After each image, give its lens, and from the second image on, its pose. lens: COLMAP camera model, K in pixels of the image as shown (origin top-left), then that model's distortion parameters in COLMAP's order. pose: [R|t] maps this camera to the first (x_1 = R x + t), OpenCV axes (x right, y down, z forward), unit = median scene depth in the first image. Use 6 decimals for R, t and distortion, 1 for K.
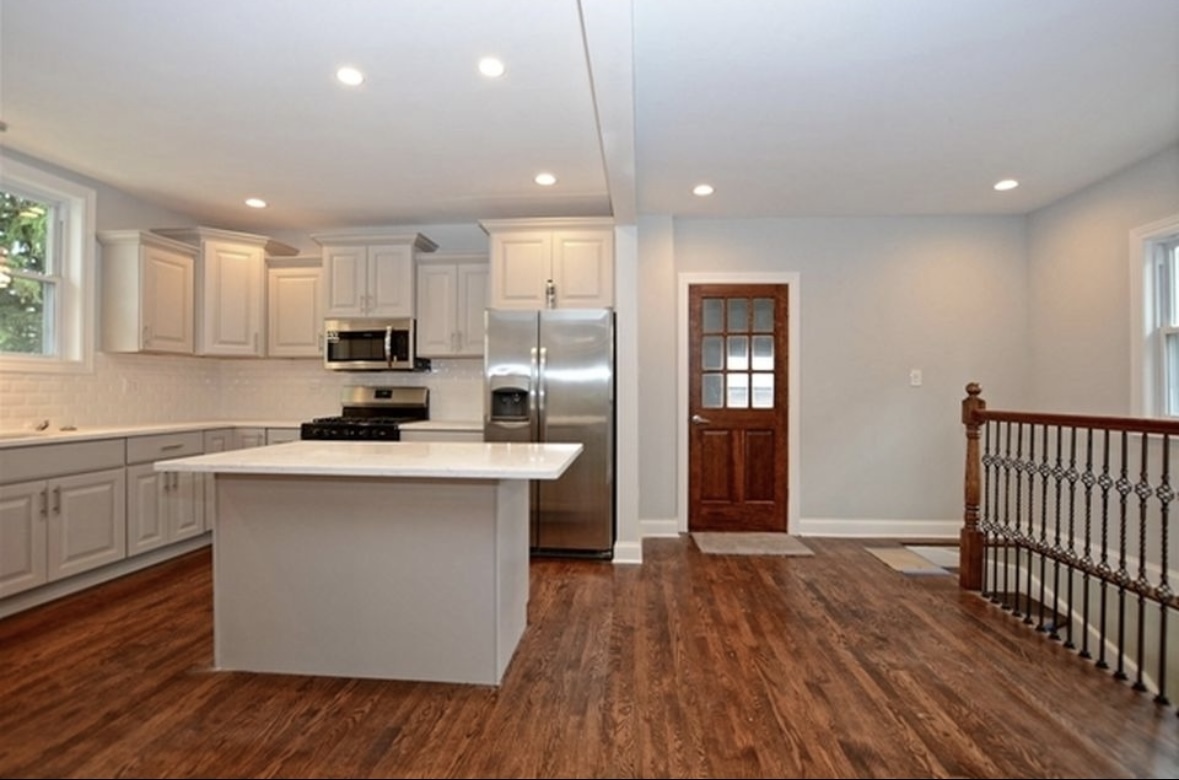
lens RADIAL K [[545.6, 0, 595.5], [0, 545.6, 385.4], [0, 0, 1]] dist [-0.031801, 0.004165]
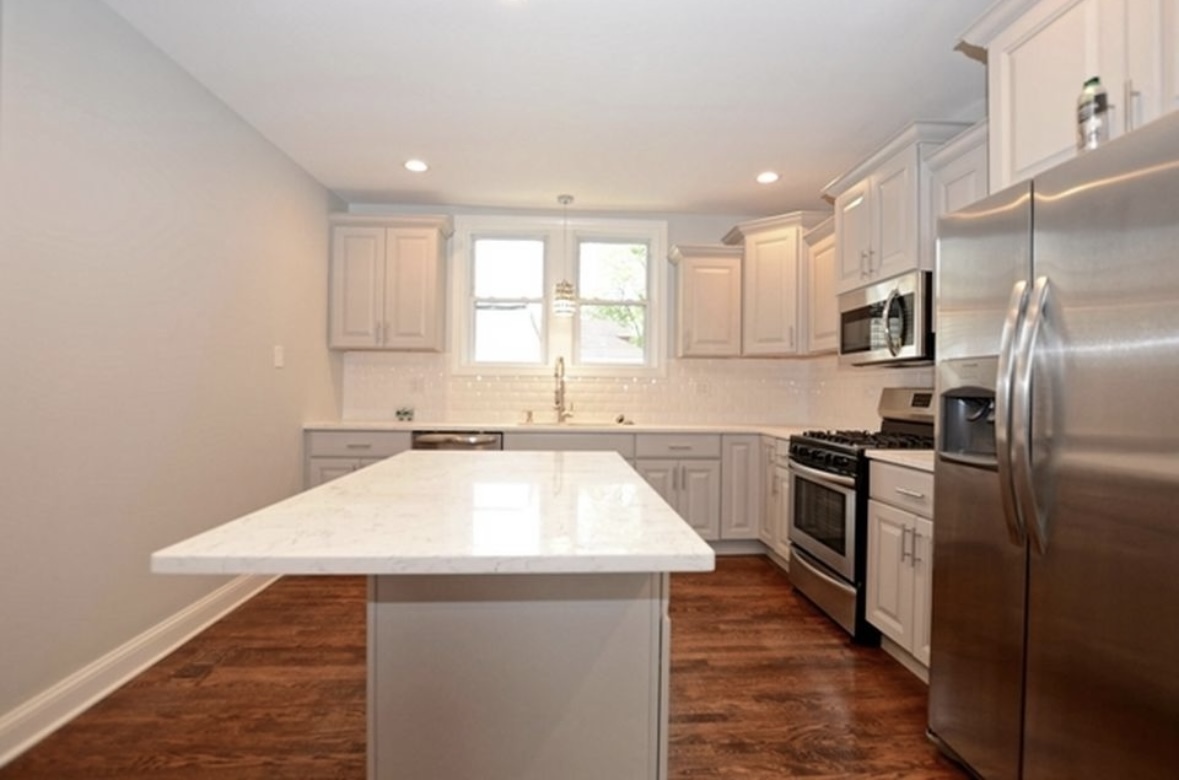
lens RADIAL K [[545.6, 0, 594.1], [0, 545.6, 390.0], [0, 0, 1]] dist [-0.031801, 0.004165]
pose [[0.138648, -0.003000, -0.990337, 0.222592], [-0.002531, 0.999991, -0.003384, 0.009280], [0.990339, 0.002975, 0.138639, 0.687492]]
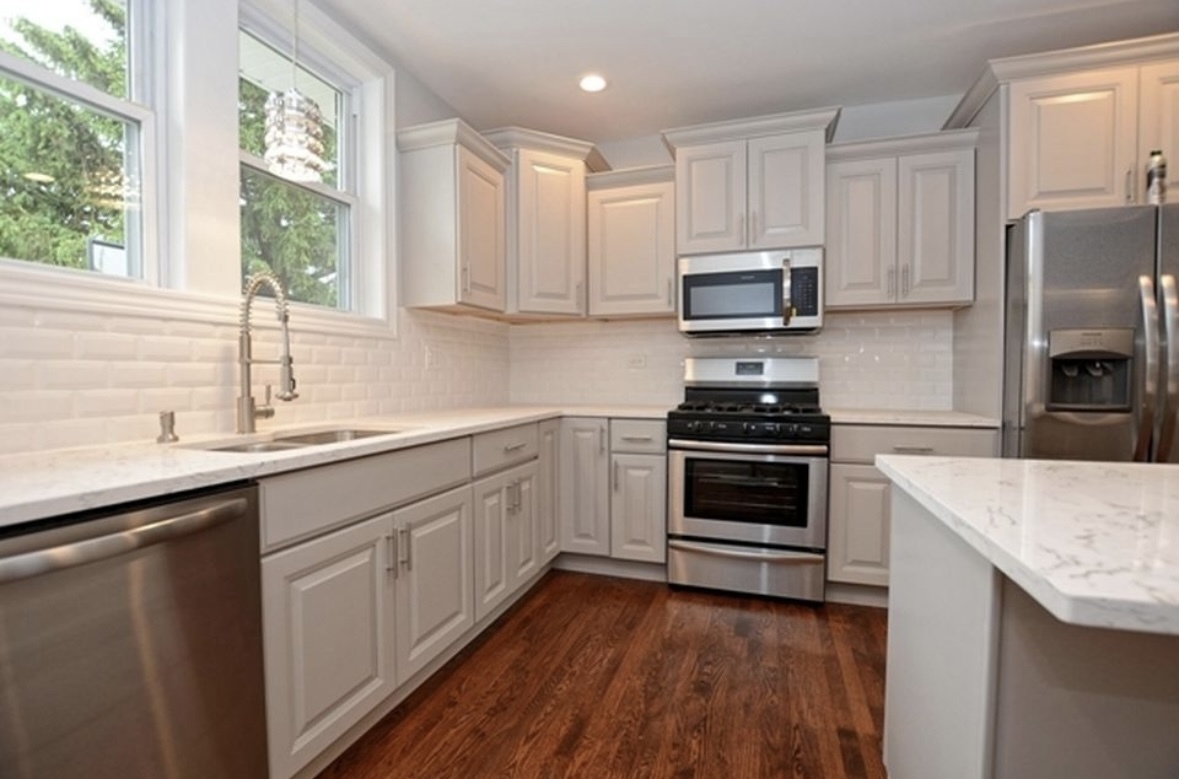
lens RADIAL K [[530.9, 0, 591.1], [0, 530.9, 392.0], [0, 0, 1]] dist [-0.024931, -0.000222]
pose [[0.971660, 0.003584, -0.236355, -0.545165], [0.006832, 0.999042, 0.043232, 0.019724], [0.236283, -0.043622, 0.970705, 0.395078]]
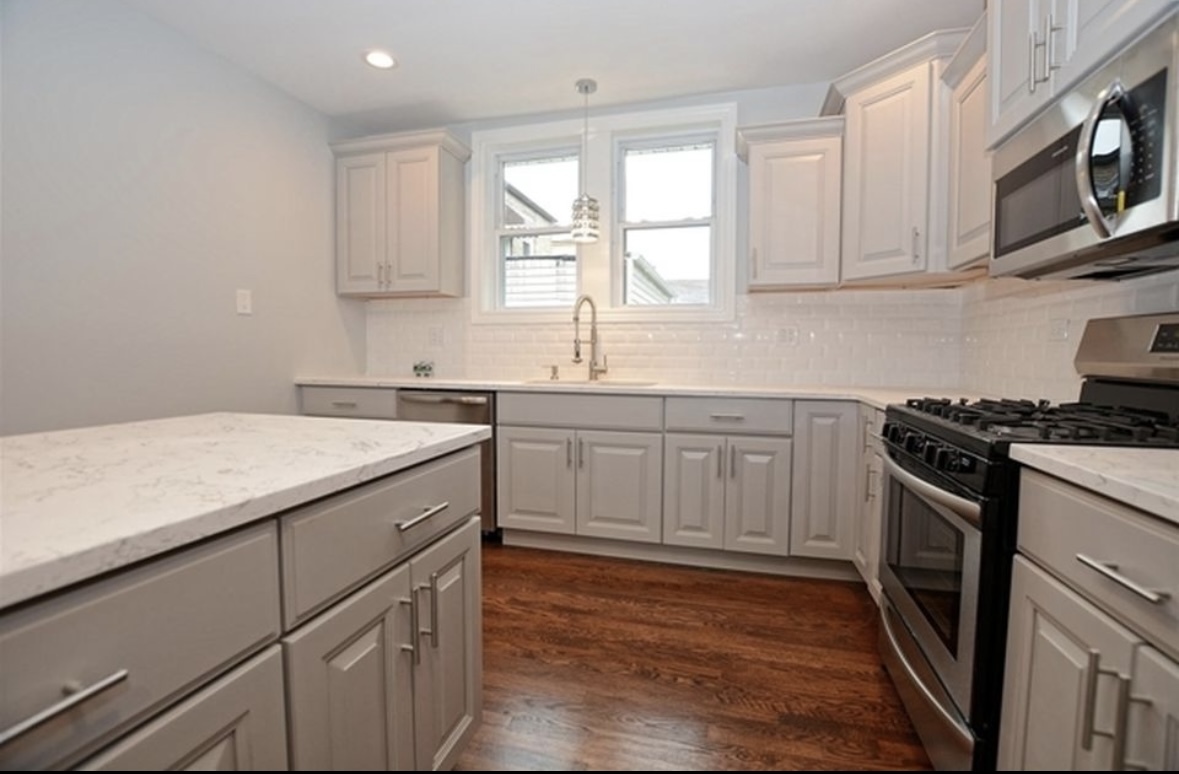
lens RADIAL K [[519.2, 0, 594.7], [0, 519.2, 379.7], [0, 0, 1]] dist [-0.028325, 0.000980]
pose [[-0.180457, 0.048086, -0.982407, -0.088315], [0.002439, 0.998823, 0.048442, 0.031613], [0.983580, 0.006345, -0.180362, 0.945203]]
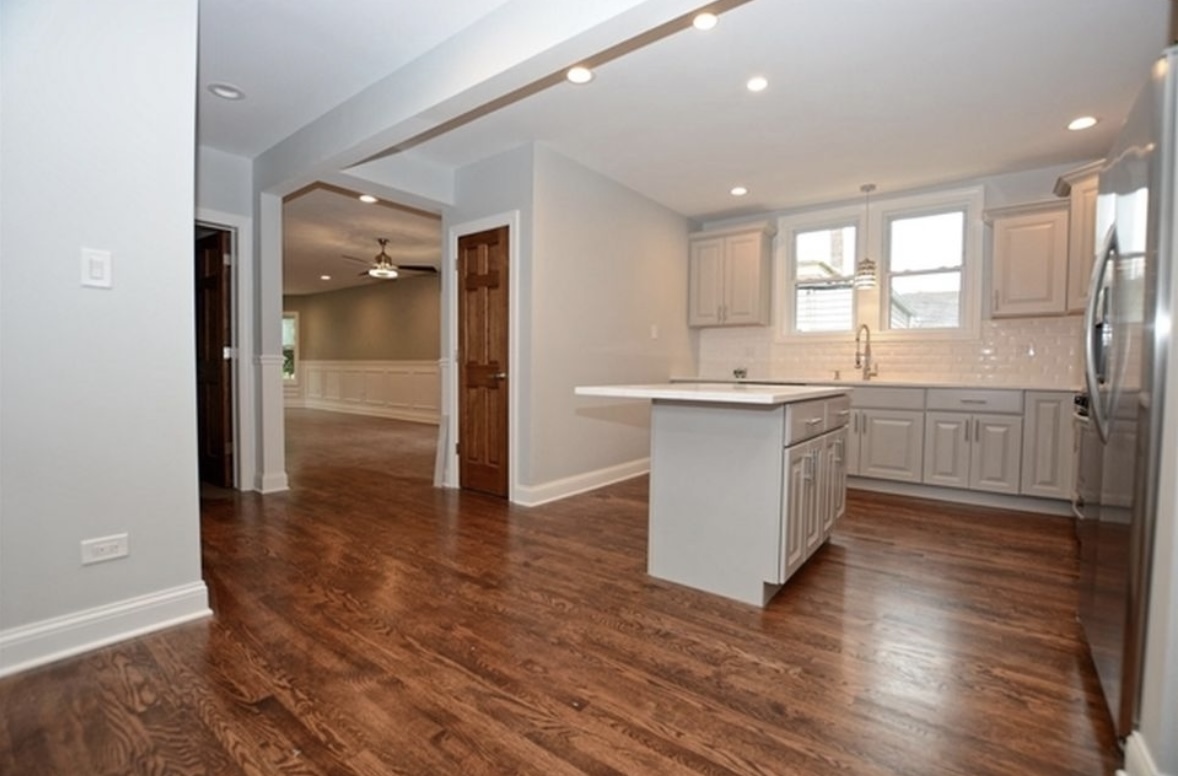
lens RADIAL K [[518.8, 0, 591.0], [0, 518.8, 388.1], [0, 0, 1]] dist [-0.028325, 0.000980]
pose [[-0.545580, 0.020382, -0.837811, 0.511825], [-0.006413, 0.999573, 0.028493, 0.062357], [0.838034, 0.020918, -0.545216, 0.908132]]
